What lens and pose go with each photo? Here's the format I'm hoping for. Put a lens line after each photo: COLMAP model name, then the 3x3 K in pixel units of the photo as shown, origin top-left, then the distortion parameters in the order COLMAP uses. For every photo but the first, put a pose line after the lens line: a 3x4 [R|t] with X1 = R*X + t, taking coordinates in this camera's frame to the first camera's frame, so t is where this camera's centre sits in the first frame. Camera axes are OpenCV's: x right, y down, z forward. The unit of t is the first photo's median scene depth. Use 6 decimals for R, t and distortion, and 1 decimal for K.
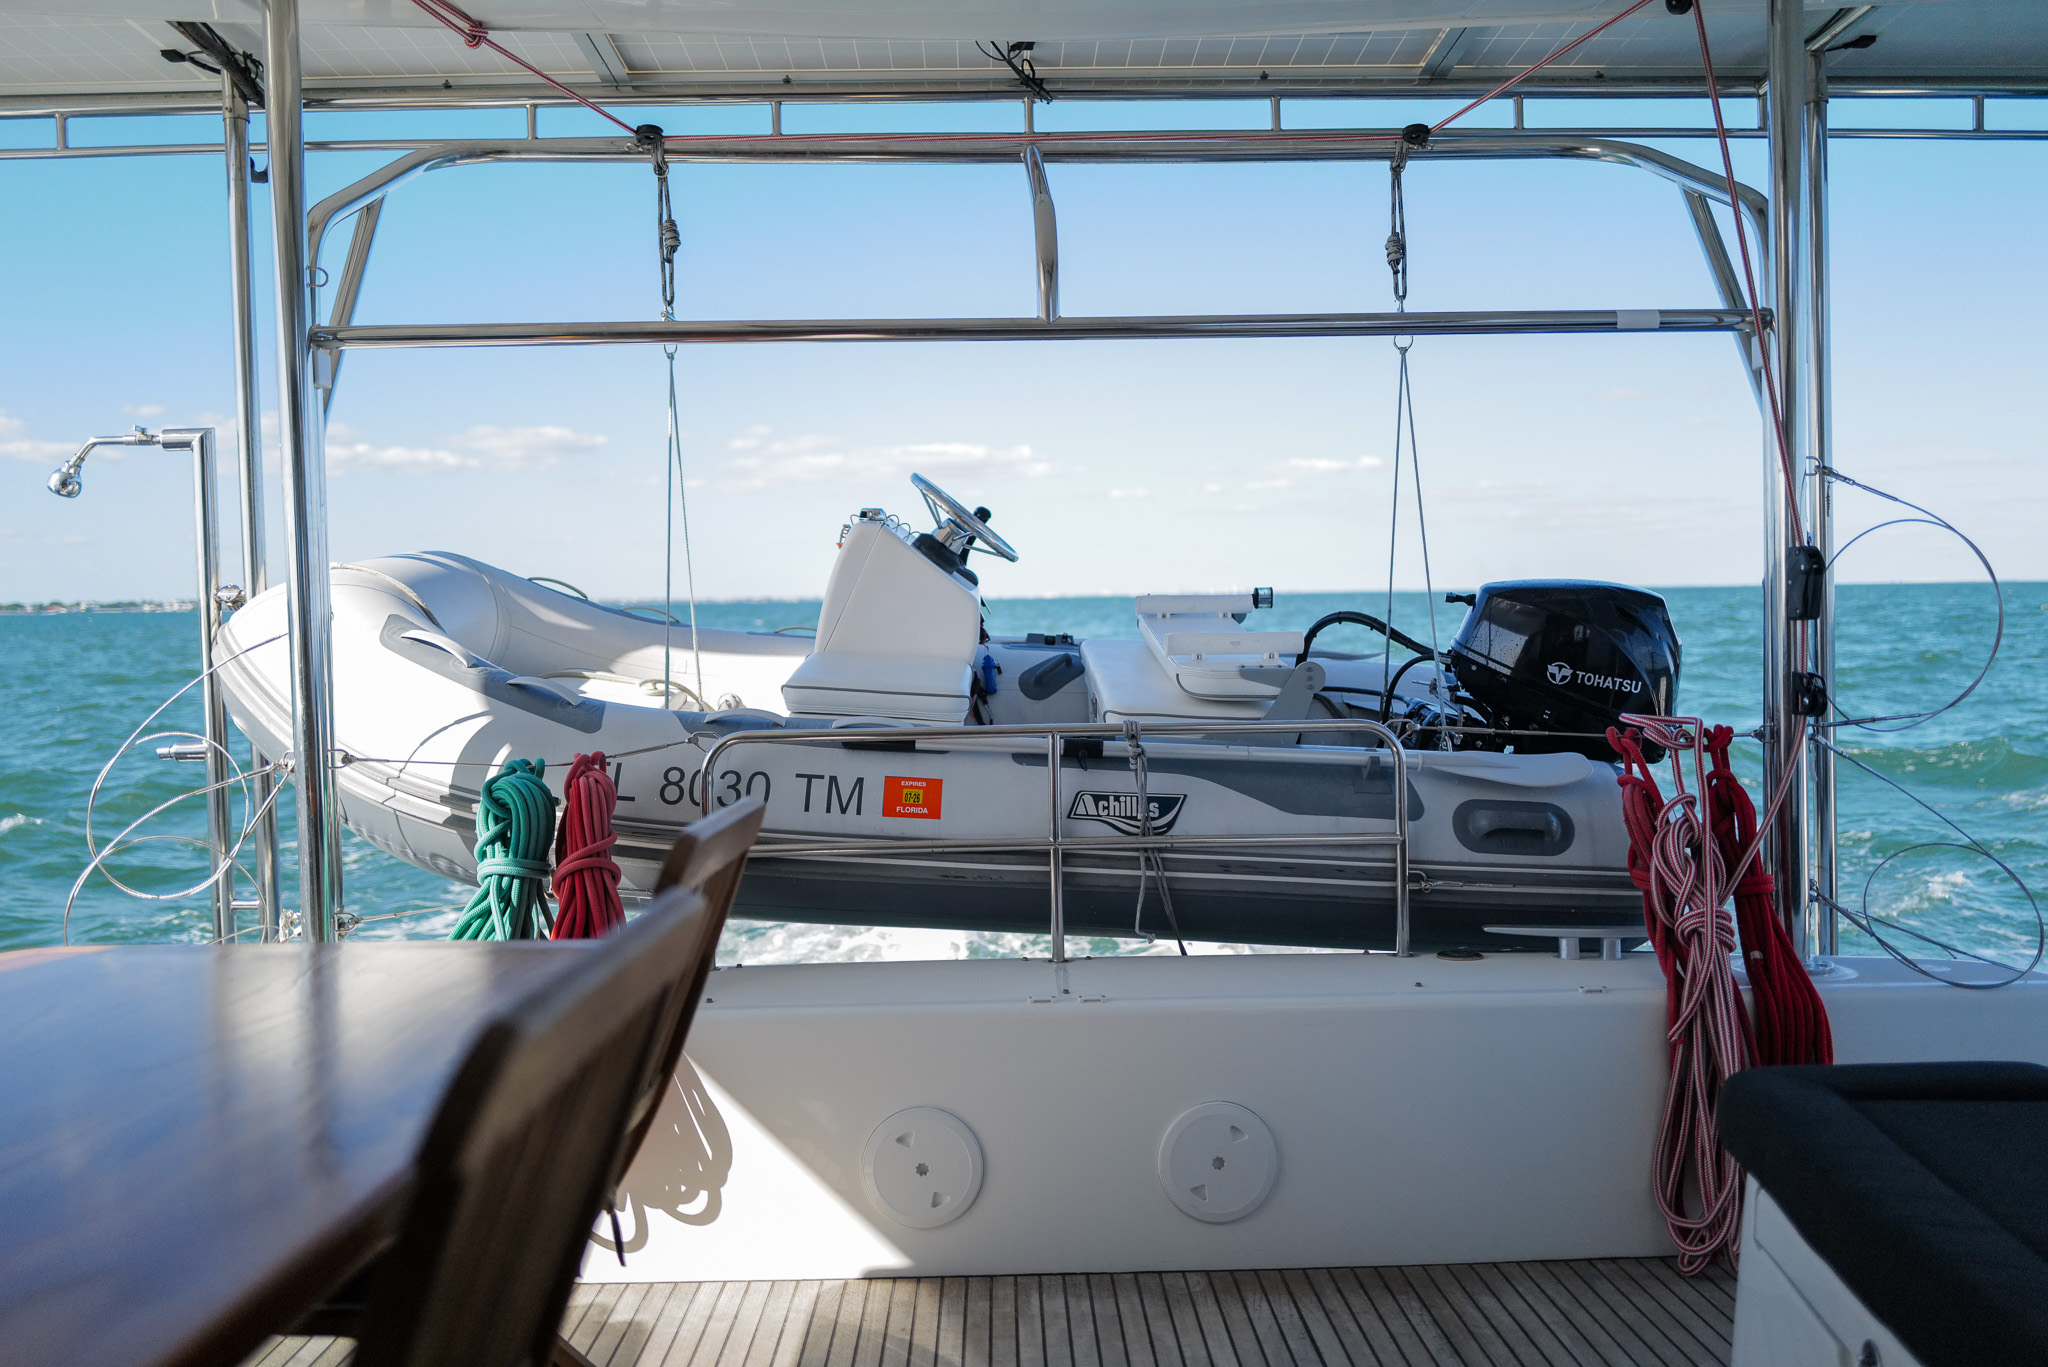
lens RADIAL K [[1518.2, 0, 1017.5], [0, 1518.2, 686.3], [0, 0, 1]] dist [-0.007190, 0.009296]
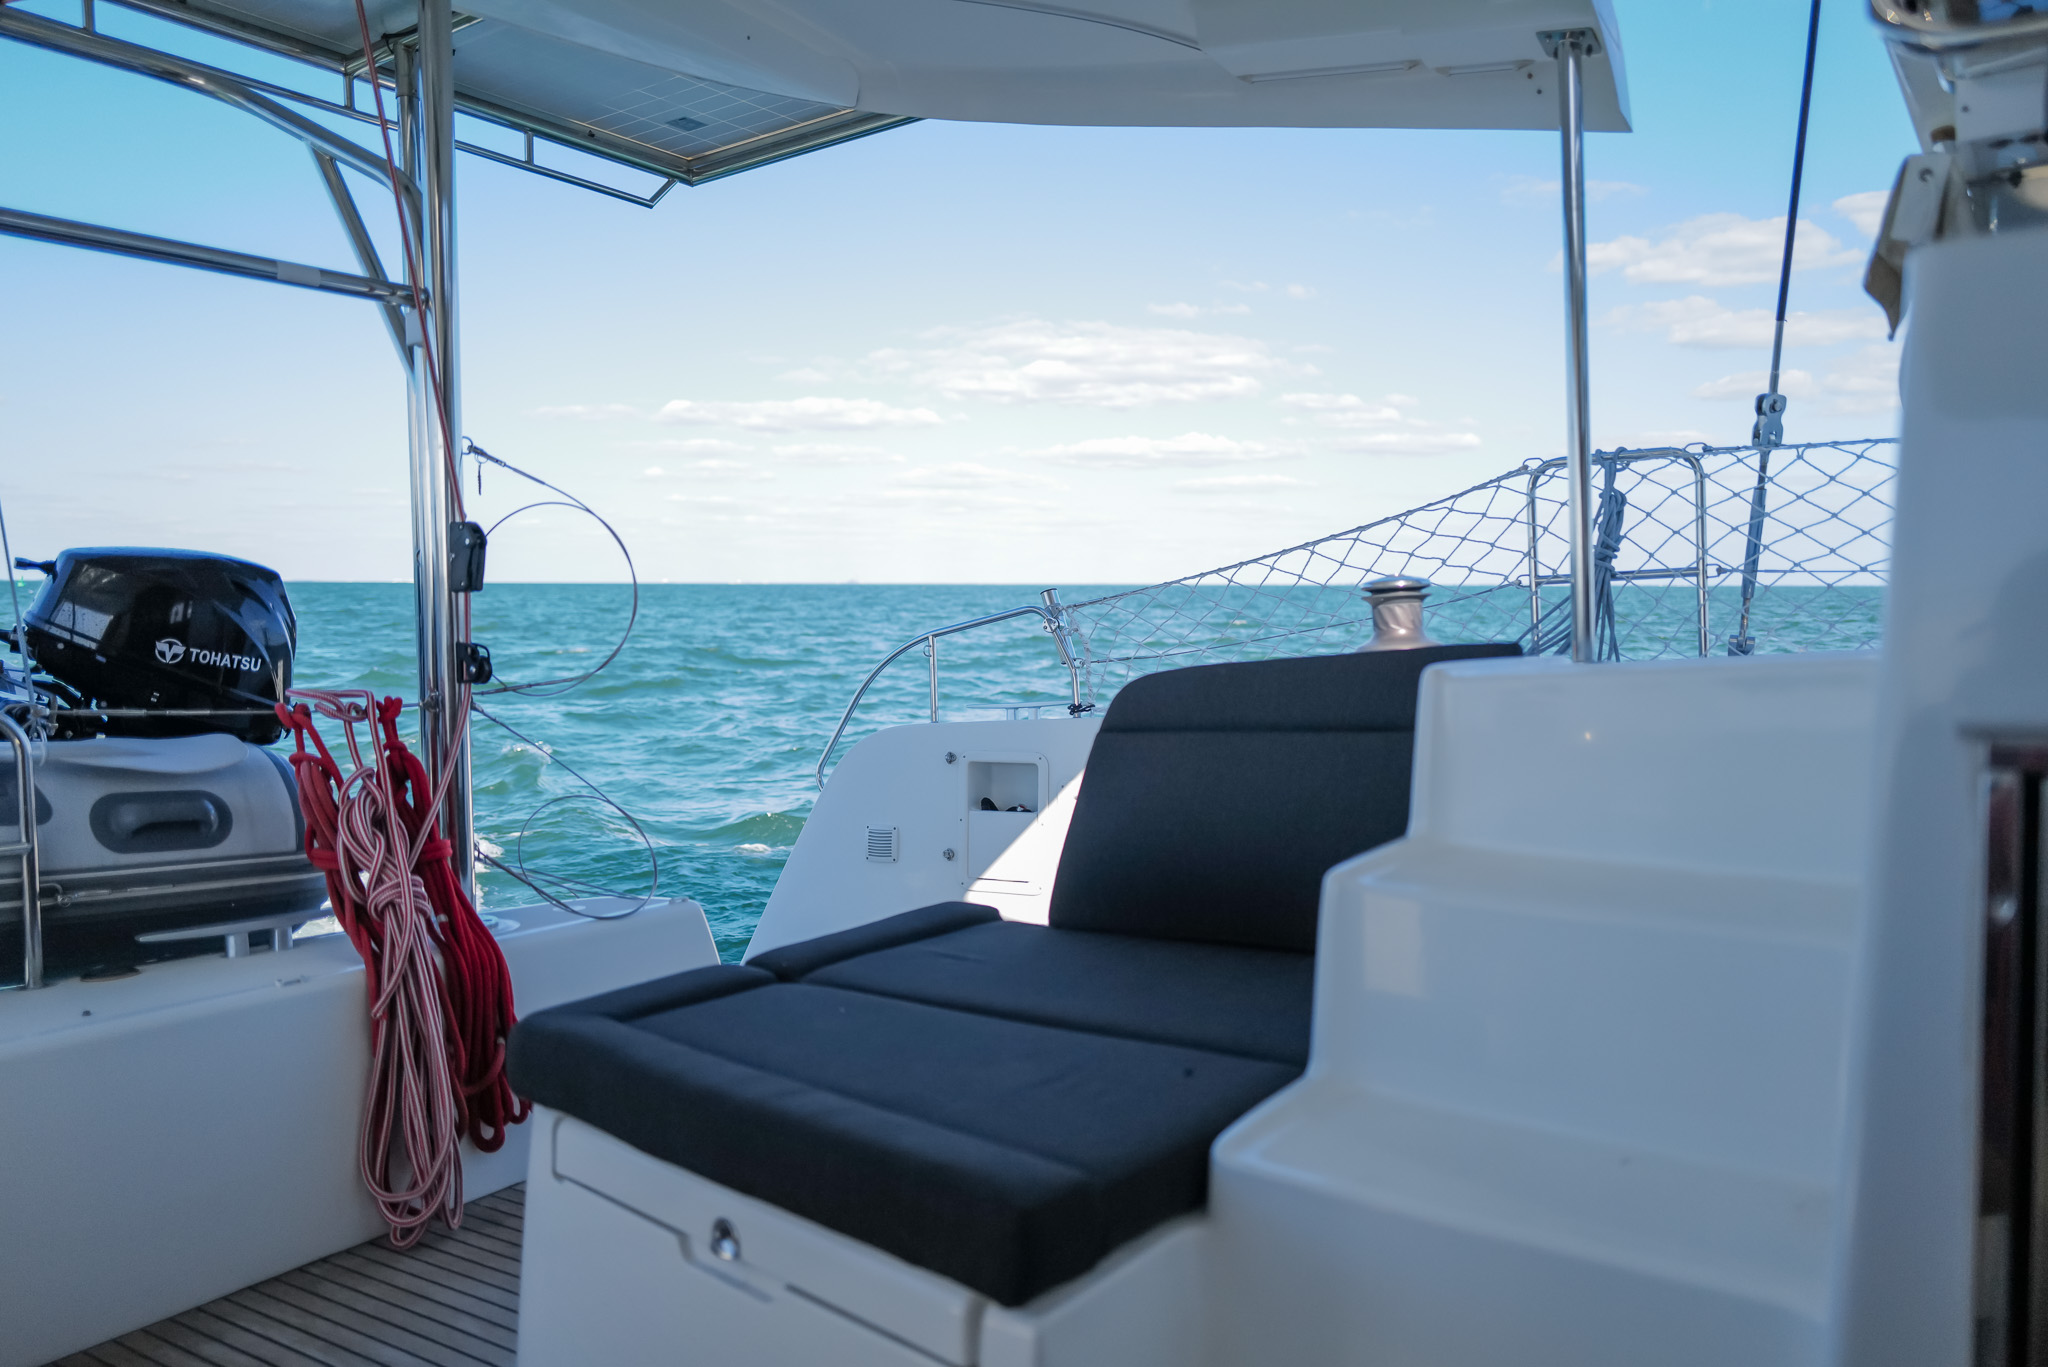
lens RADIAL K [[1518.2, 0, 1015.7], [0, 1518.2, 679.5], [0, 0, 1]] dist [-0.007190, 0.009296]
pose [[0.599672, -0.026406, 0.799810, -0.084807], [0.023435, 0.999606, 0.015432, 0.008377], [-0.799903, 0.009490, 0.600055, 0.068457]]
